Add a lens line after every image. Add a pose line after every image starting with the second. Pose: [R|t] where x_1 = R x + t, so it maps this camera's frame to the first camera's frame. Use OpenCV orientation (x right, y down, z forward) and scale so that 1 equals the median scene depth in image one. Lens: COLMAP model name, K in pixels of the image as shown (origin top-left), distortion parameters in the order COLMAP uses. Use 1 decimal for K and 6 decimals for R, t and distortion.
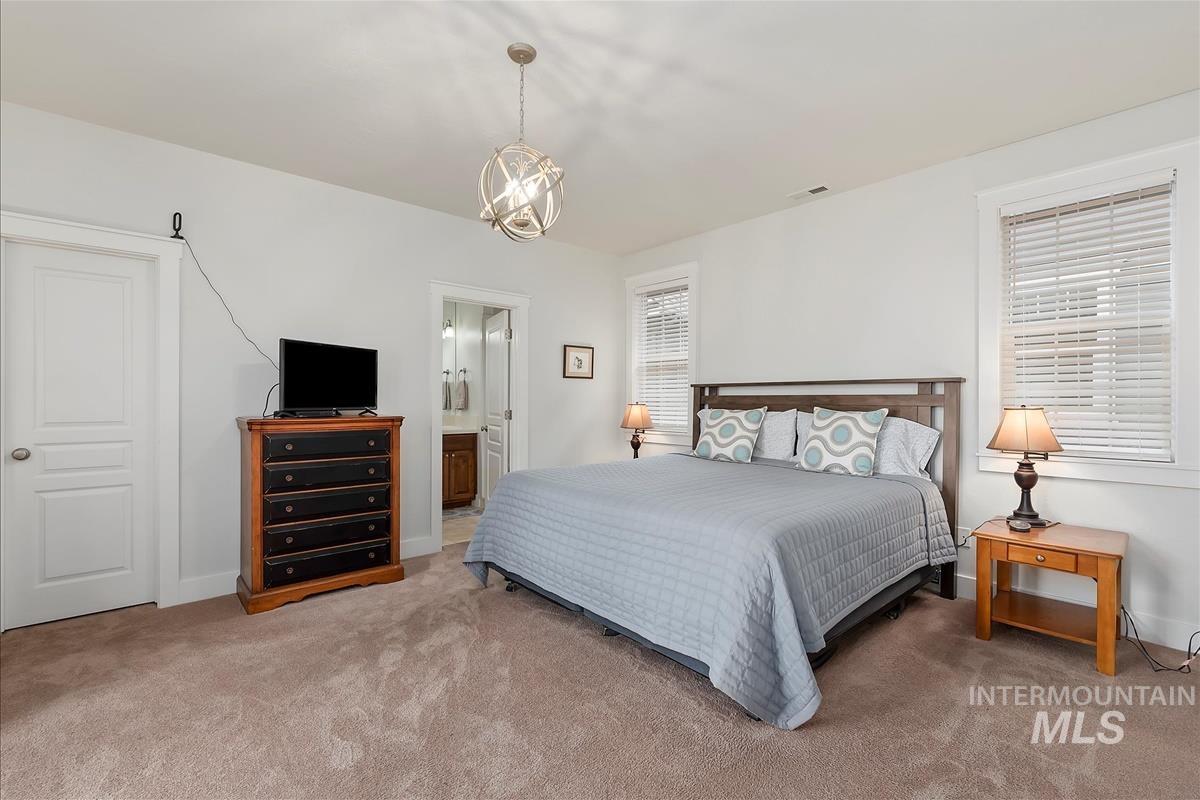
lens RADIAL K [[523.0, 0, 601.8], [0, 523.0, 393.5], [0, 0, 1]] dist [0.000630, -0.000280]
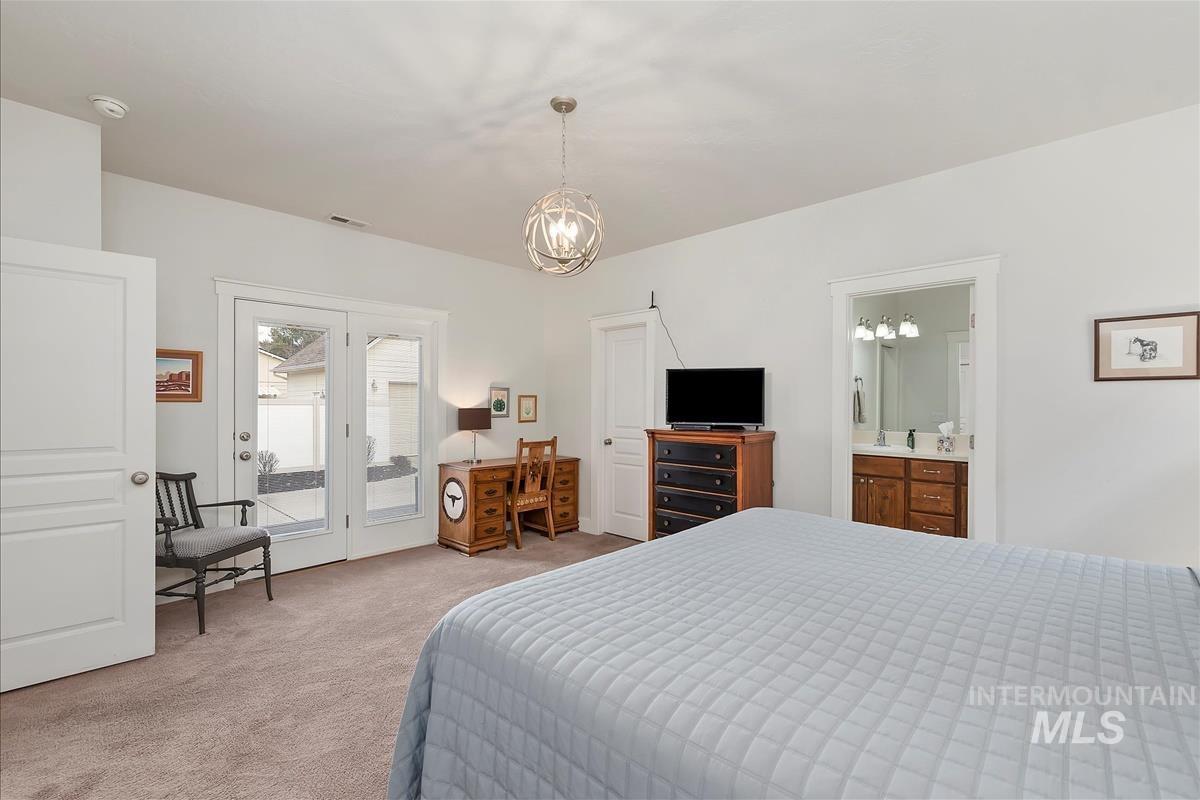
lens RADIAL K [[523.0, 0, 601.8], [0, 523.0, 393.5], [0, 0, 1]] dist [0.000630, -0.000280]
pose [[0.073498, -0.017923, -0.997134, 0.689843], [0.012378, 0.999778, -0.017058, -0.023056], [0.997219, -0.011089, 0.073703, 0.739749]]
